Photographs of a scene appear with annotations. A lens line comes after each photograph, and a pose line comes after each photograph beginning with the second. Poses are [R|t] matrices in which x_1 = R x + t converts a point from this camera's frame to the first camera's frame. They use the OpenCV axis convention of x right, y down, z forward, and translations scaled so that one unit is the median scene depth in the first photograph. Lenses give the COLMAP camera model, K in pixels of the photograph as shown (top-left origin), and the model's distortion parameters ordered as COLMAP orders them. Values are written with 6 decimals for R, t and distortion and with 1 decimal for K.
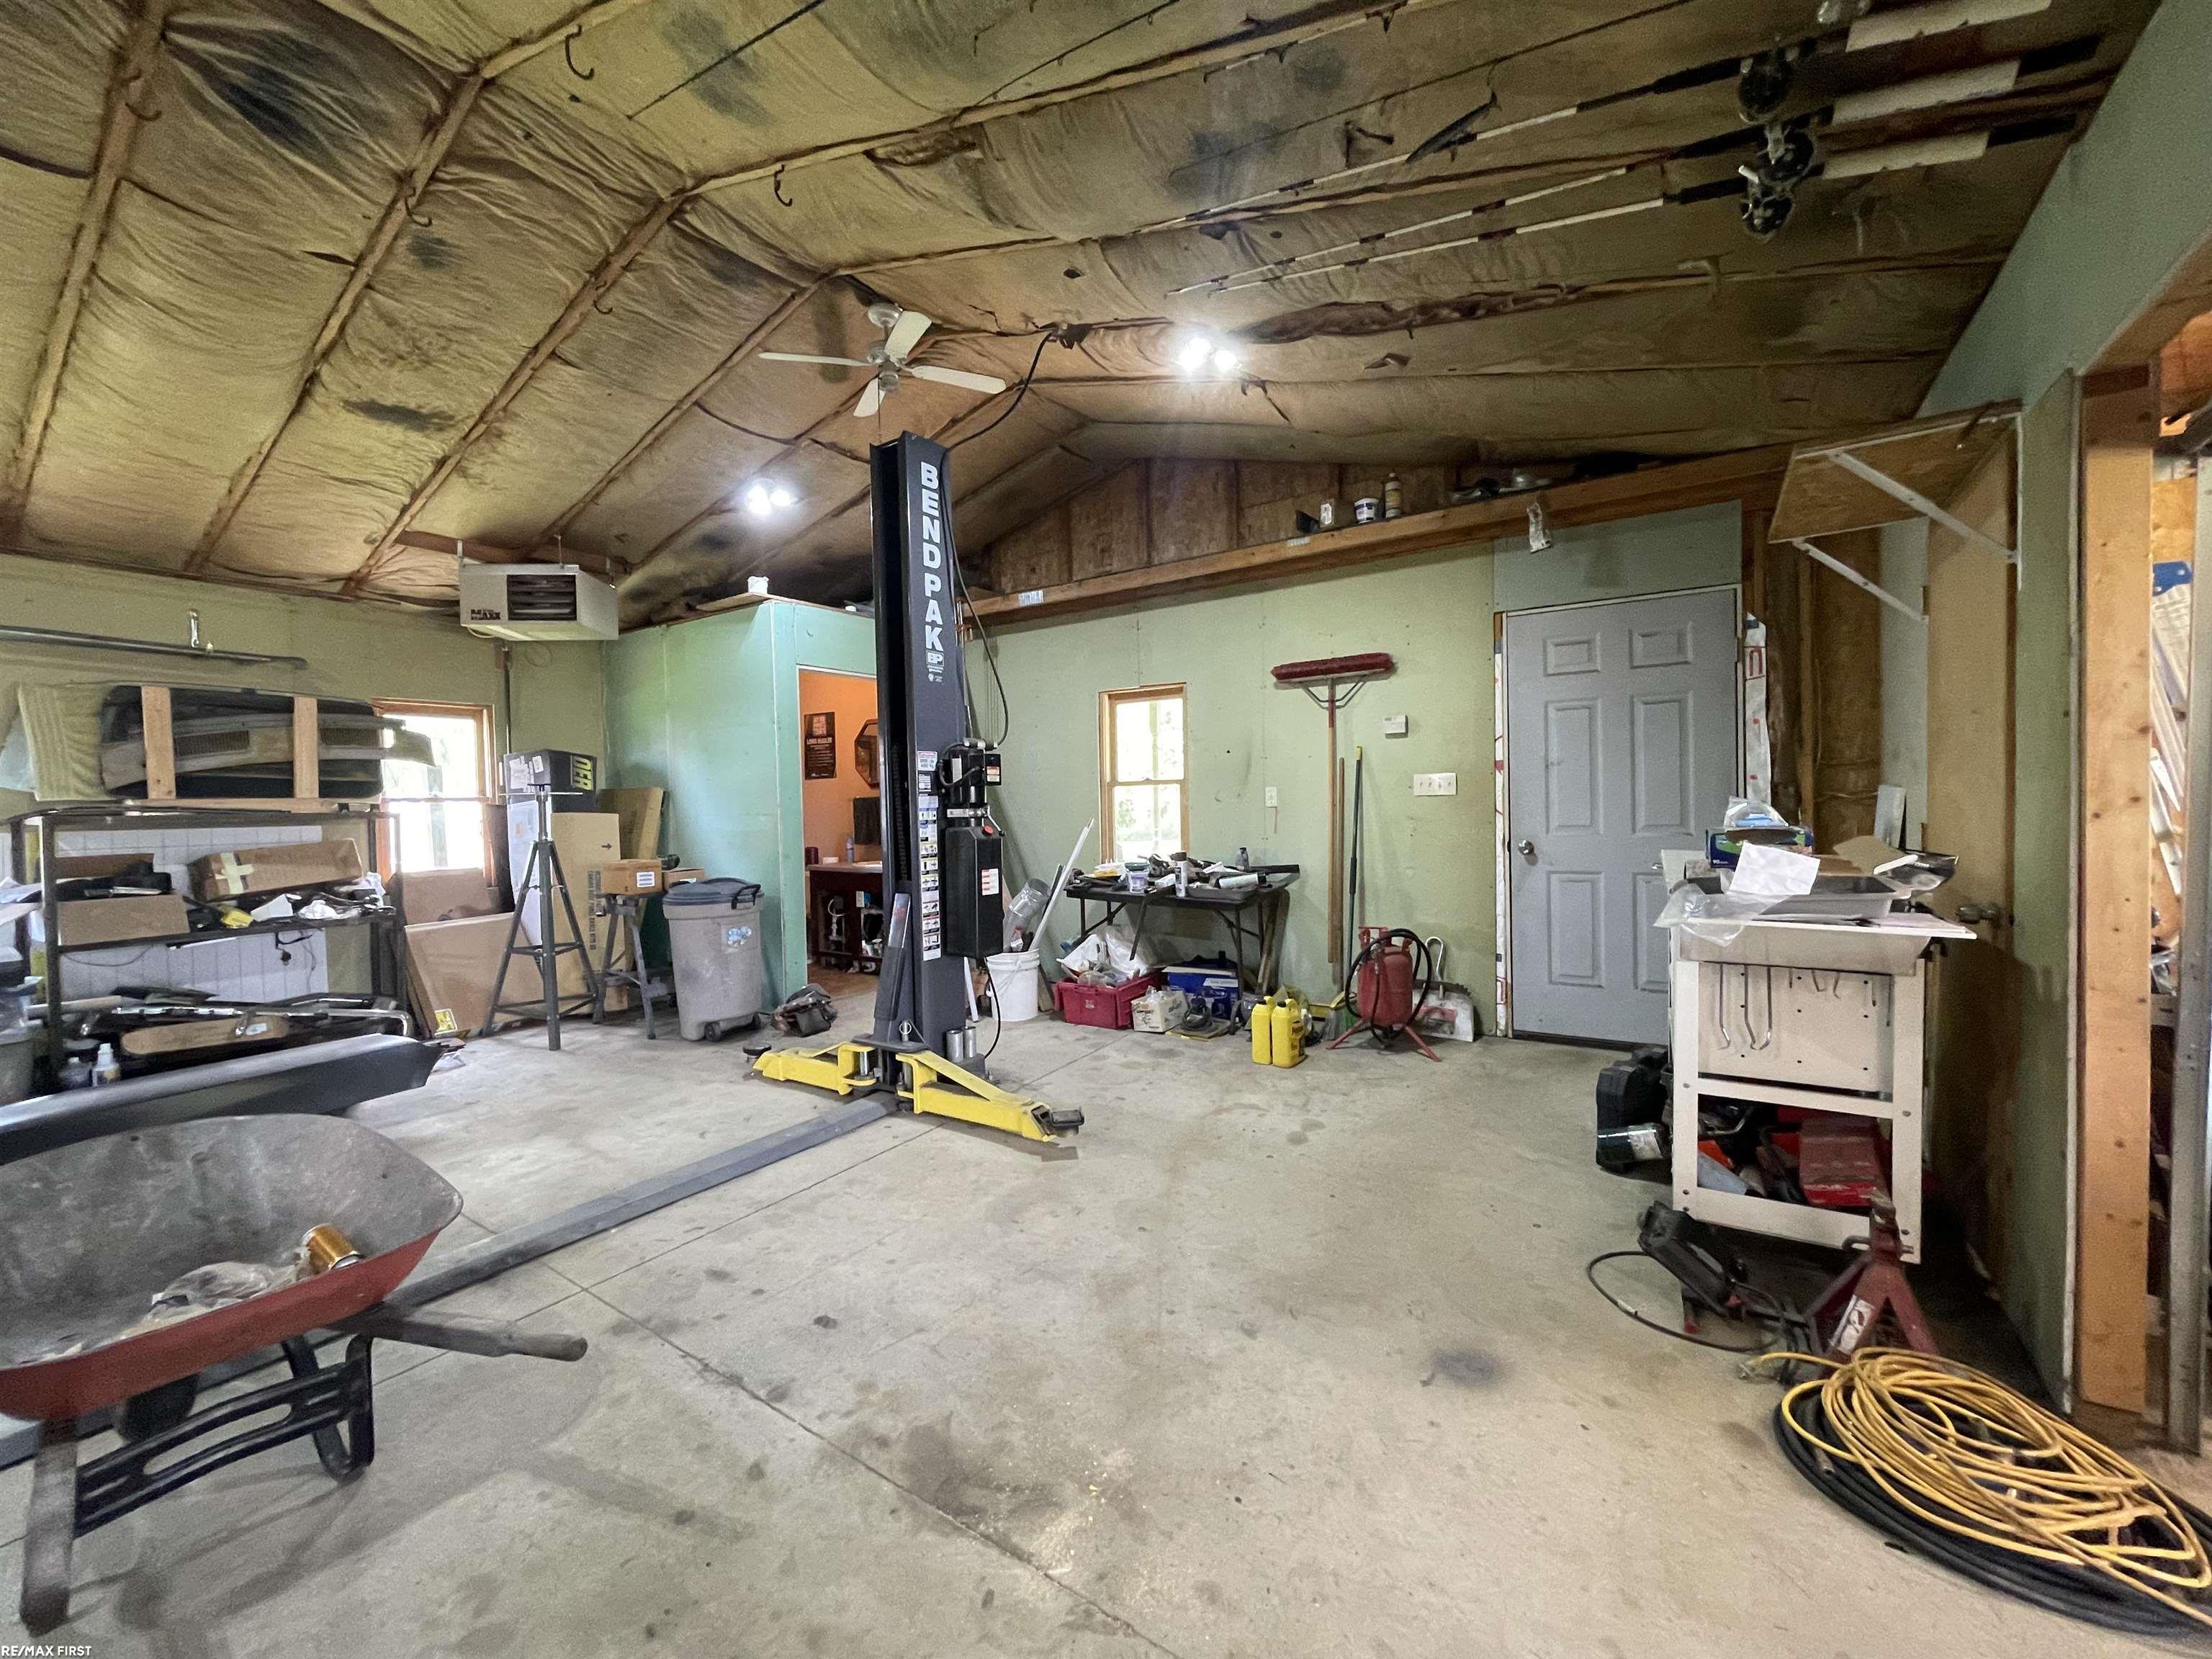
lens RADIAL K [[897.5, 0, 1084.5], [0, 897.5, 832.2], [0, 0, 1]] dist [-0.000650, -0.000004]
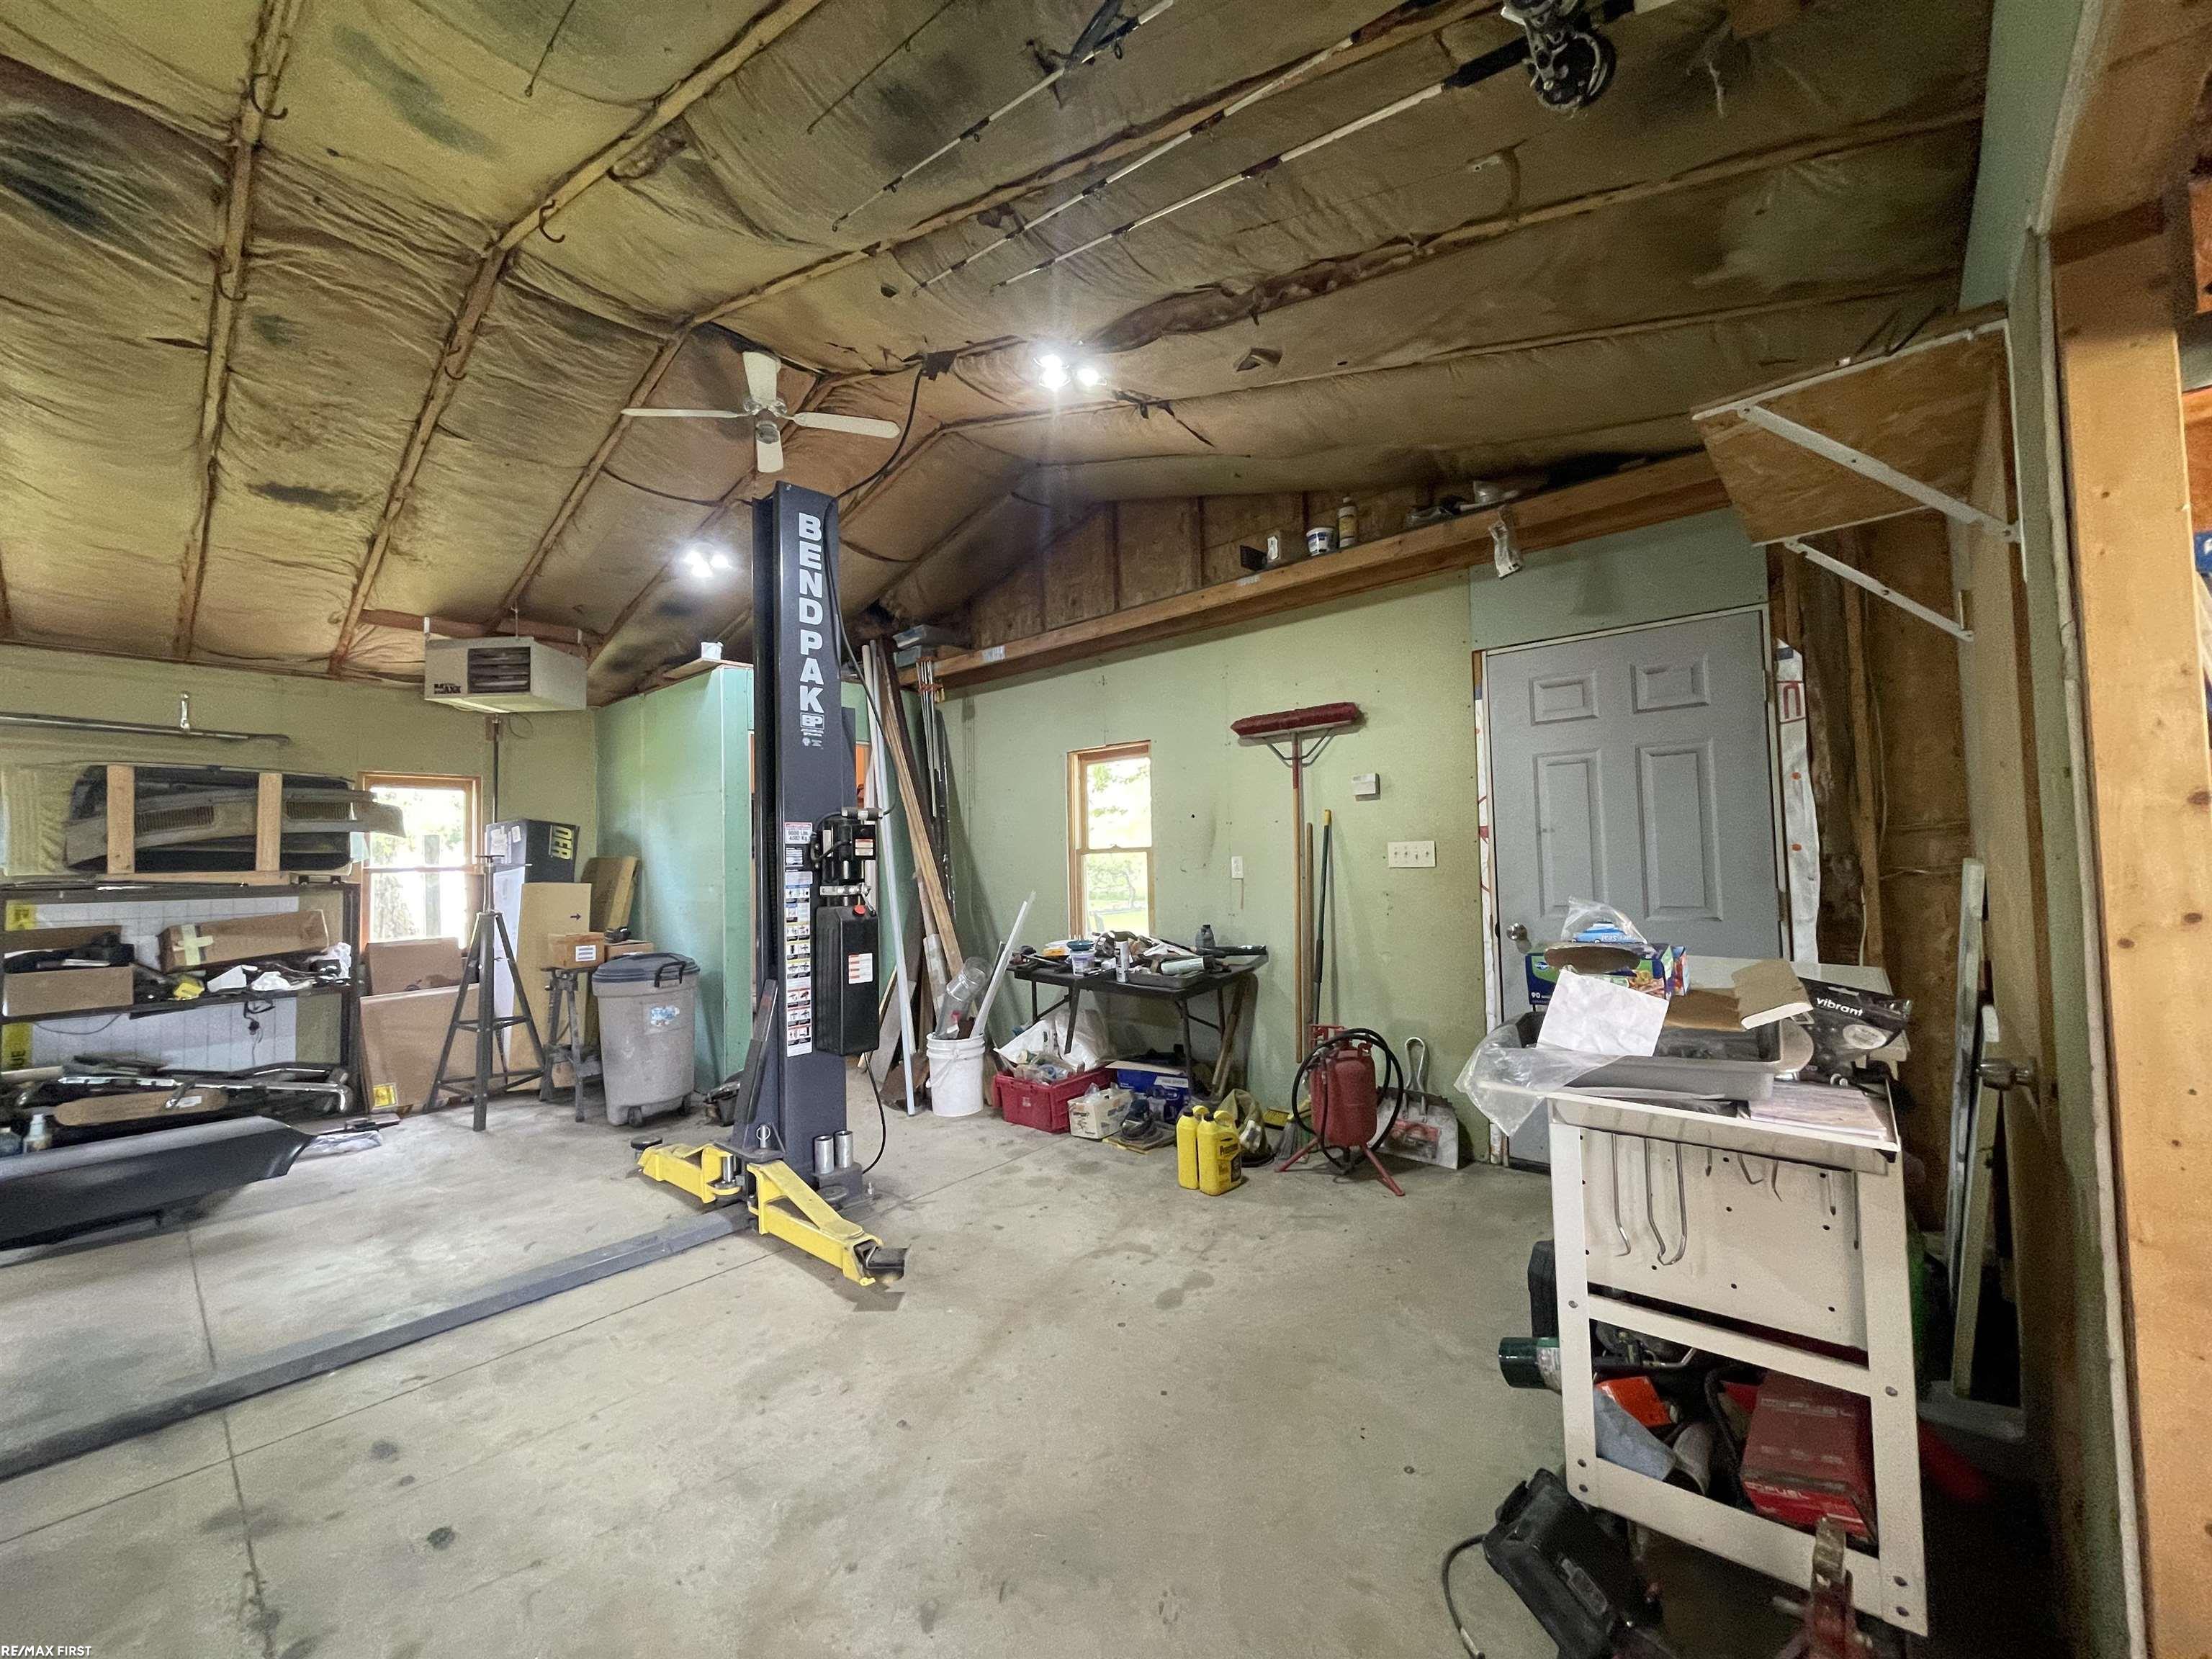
lens RADIAL K [[897.5, 0, 1084.5], [0, 897.5, 832.2], [0, 0, 1]] dist [-0.000650, -0.000004]
pose [[0.990260, -0.006617, -0.139070, 0.225660], [-0.002179, 0.998011, -0.063000, -0.022508], [0.139211, 0.062690, 0.988276, 0.134320]]
